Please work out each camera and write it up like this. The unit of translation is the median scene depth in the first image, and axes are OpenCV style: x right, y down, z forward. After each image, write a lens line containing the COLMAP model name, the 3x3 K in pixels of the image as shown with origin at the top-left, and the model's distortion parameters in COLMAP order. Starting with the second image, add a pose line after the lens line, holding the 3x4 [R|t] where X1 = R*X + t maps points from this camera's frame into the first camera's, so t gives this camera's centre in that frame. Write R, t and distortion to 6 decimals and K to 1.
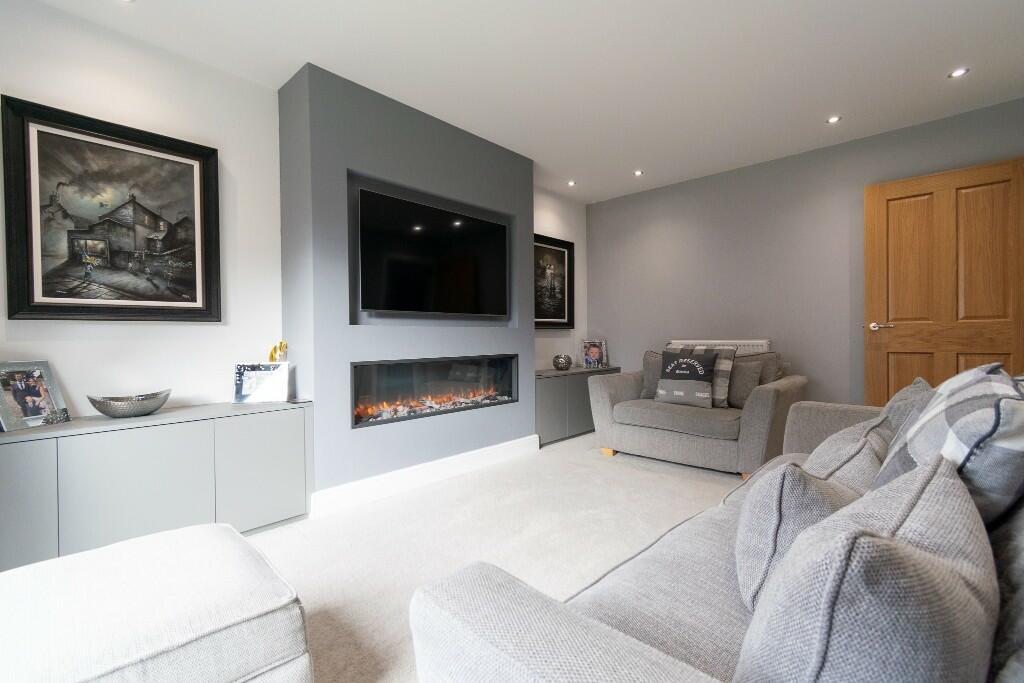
lens RADIAL K [[452.5, 0, 513.4], [0, 452.5, 338.4], [0, 0, 1]] dist [0.004782, -0.000820]
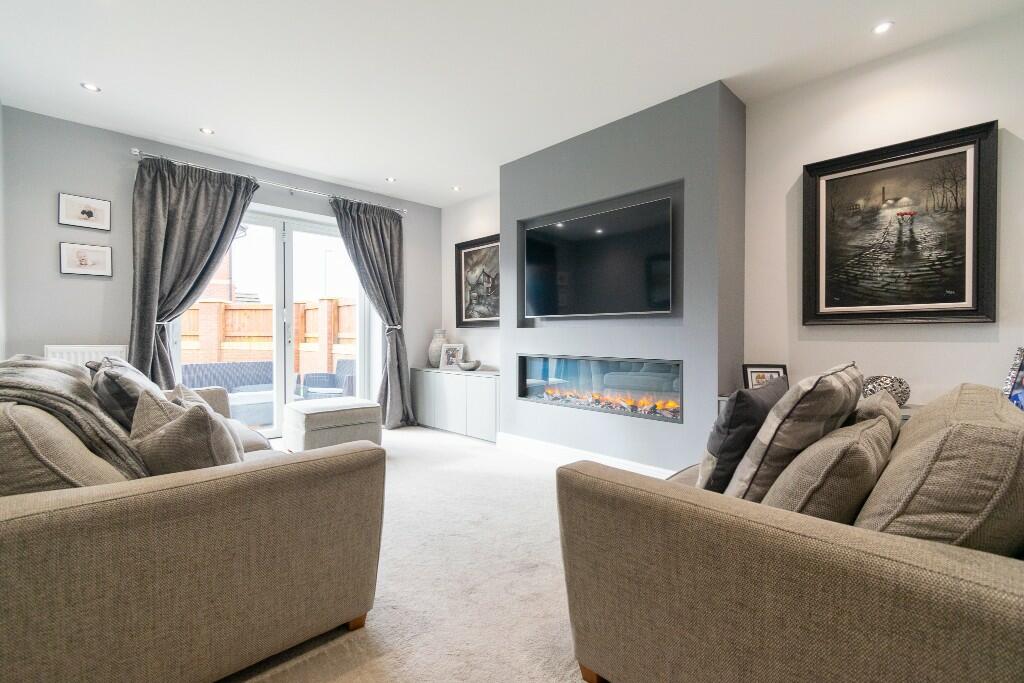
lens RADIAL K [[395.9, 0, 513.4], [0, 395.9, 338.8], [0, 0, 1]] dist [-0.000312, -0.000118]
pose [[0.015873, 0.010060, -0.999823, 0.852964], [-0.014196, 0.999851, 0.009835, -0.005306], [0.999773, 0.014038, 0.016013, 0.927504]]
